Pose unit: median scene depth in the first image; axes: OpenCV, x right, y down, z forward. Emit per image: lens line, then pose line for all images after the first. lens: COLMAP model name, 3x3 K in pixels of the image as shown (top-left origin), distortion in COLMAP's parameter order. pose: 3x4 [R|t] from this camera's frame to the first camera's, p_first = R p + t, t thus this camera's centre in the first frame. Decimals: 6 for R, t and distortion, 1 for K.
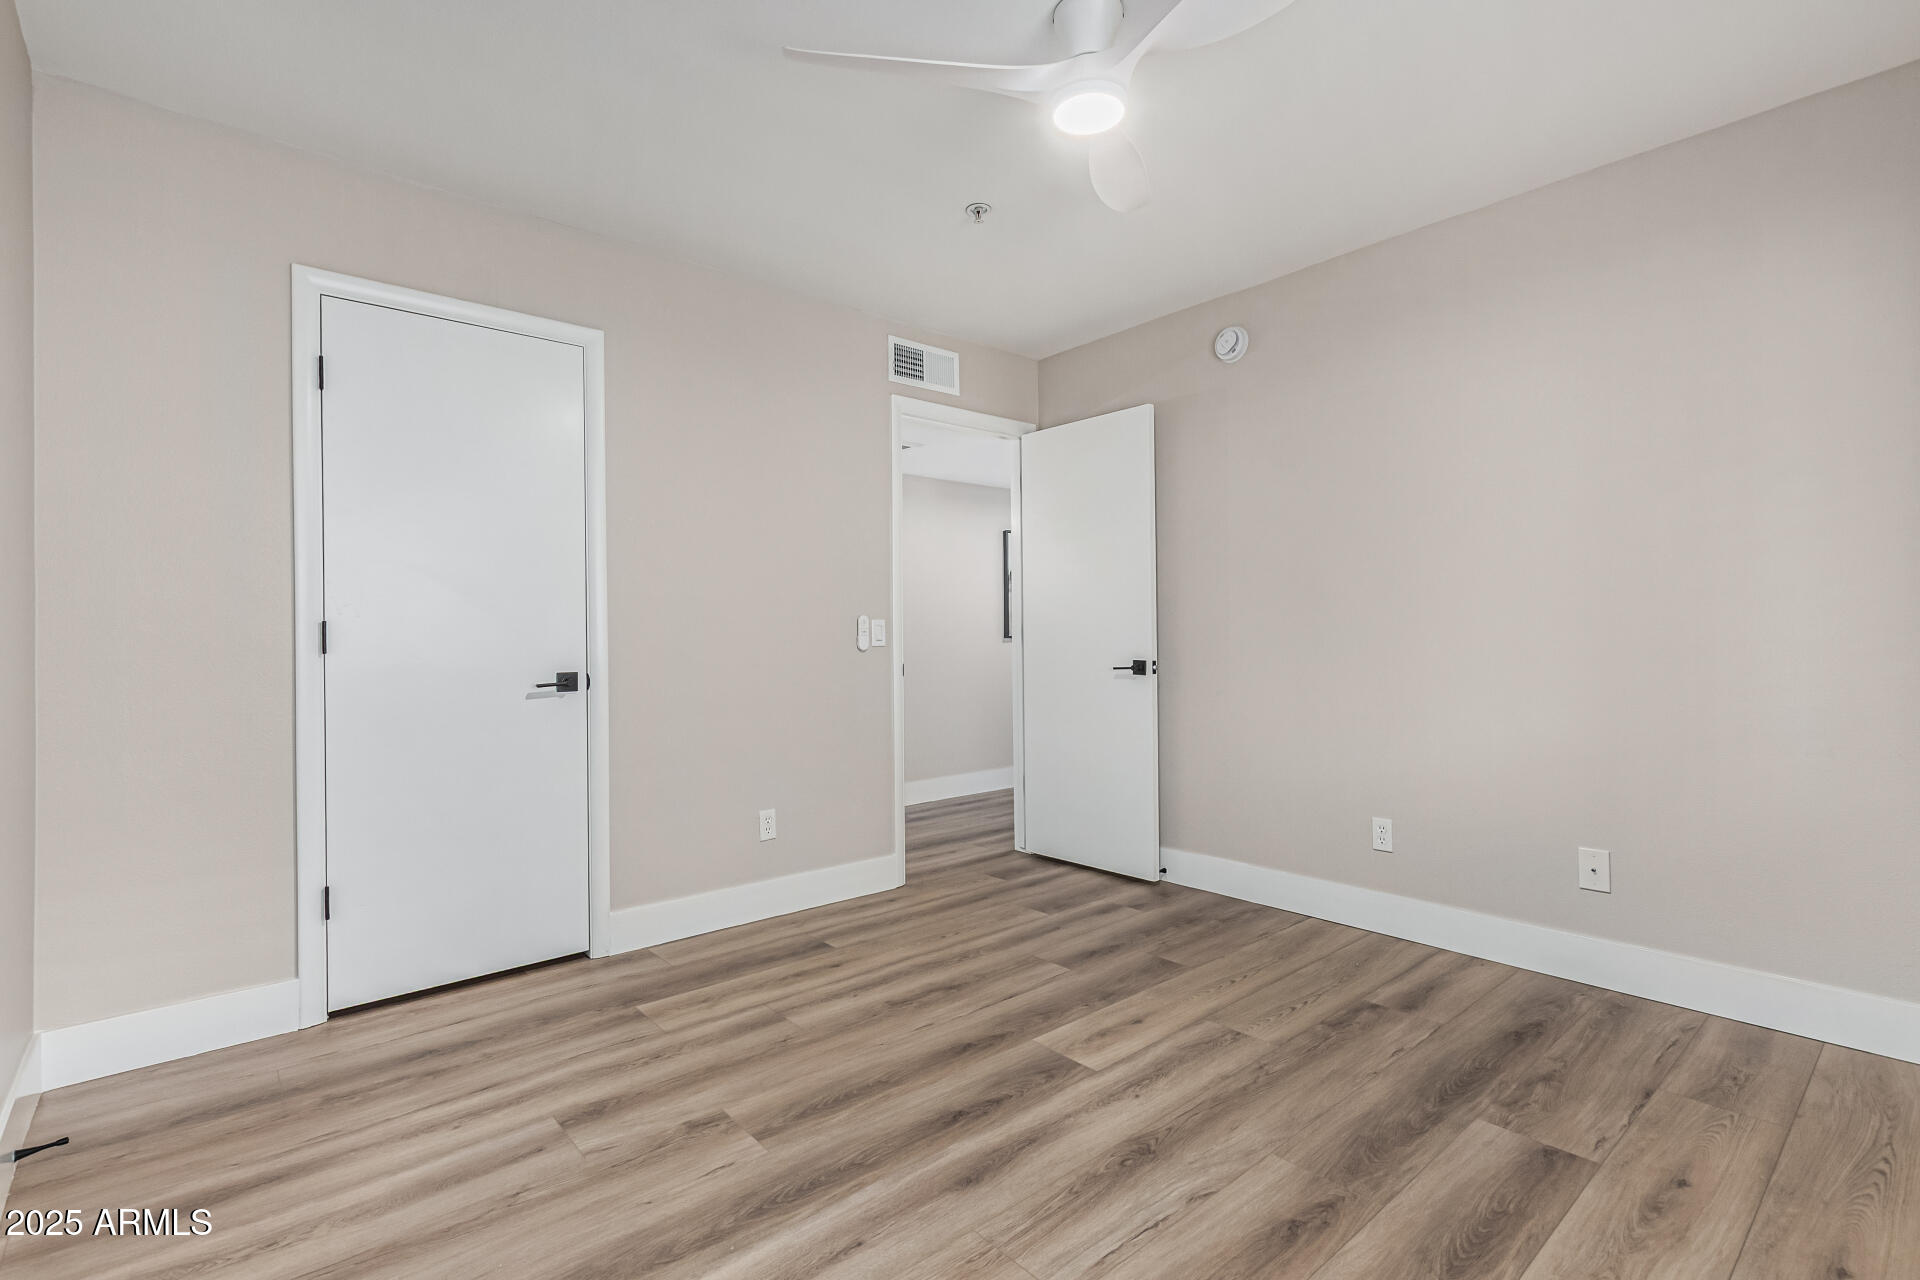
lens RADIAL K [[874.6, 0, 961.6], [0, 874.6, 644.5], [0, 0, 1]] dist [0.009932, -0.003313]
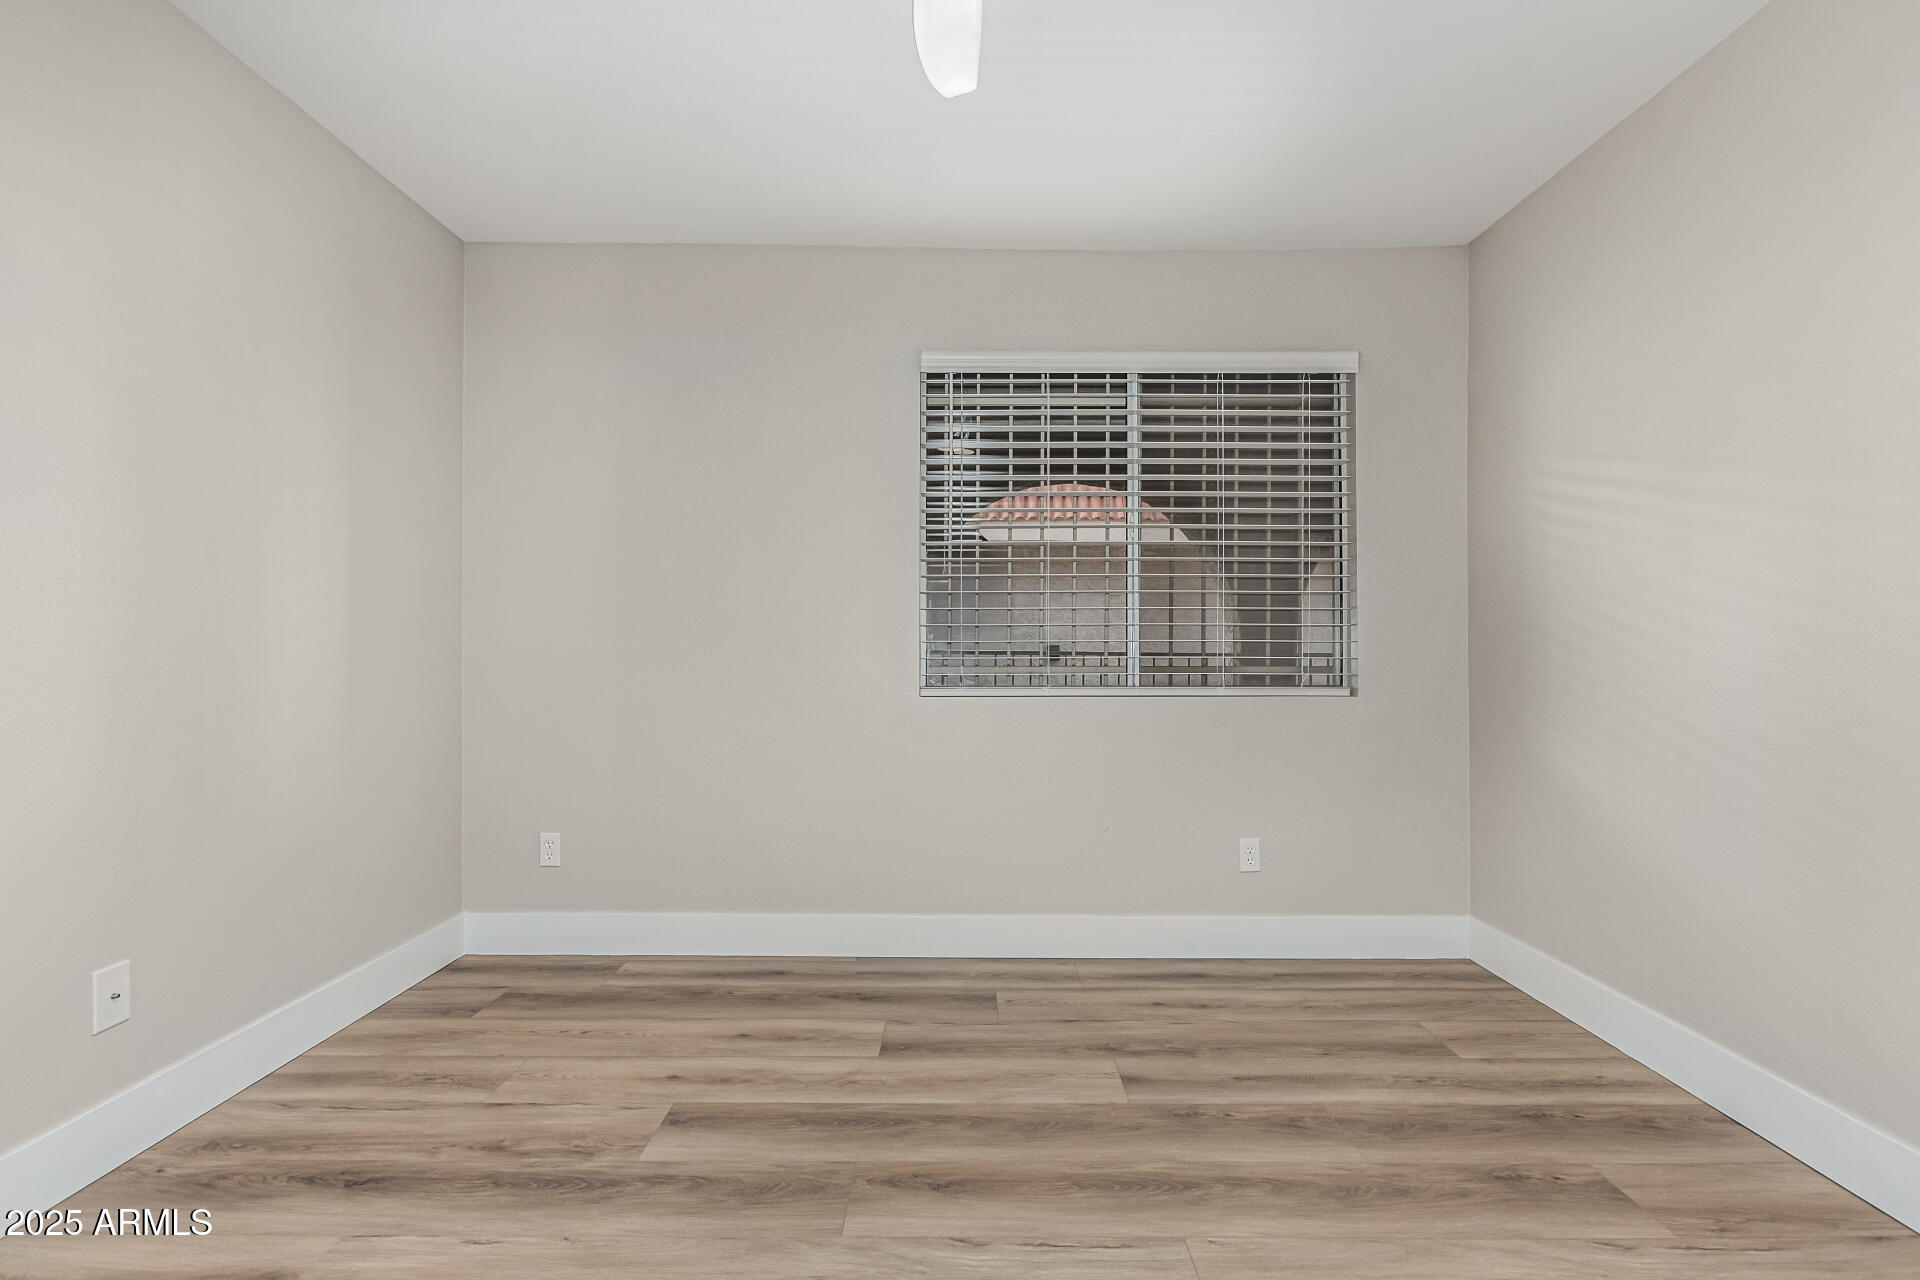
lens RADIAL K [[874.6, 0, 957.7], [0, 874.6, 651.7], [0, 0, 1]] dist [0.009932, -0.003313]
pose [[-0.754051, 0.005778, 0.656791, -0.284367], [0.010031, 0.999946, 0.002719, -0.005976], [-0.656740, 0.008638, -0.754068, 1.425055]]
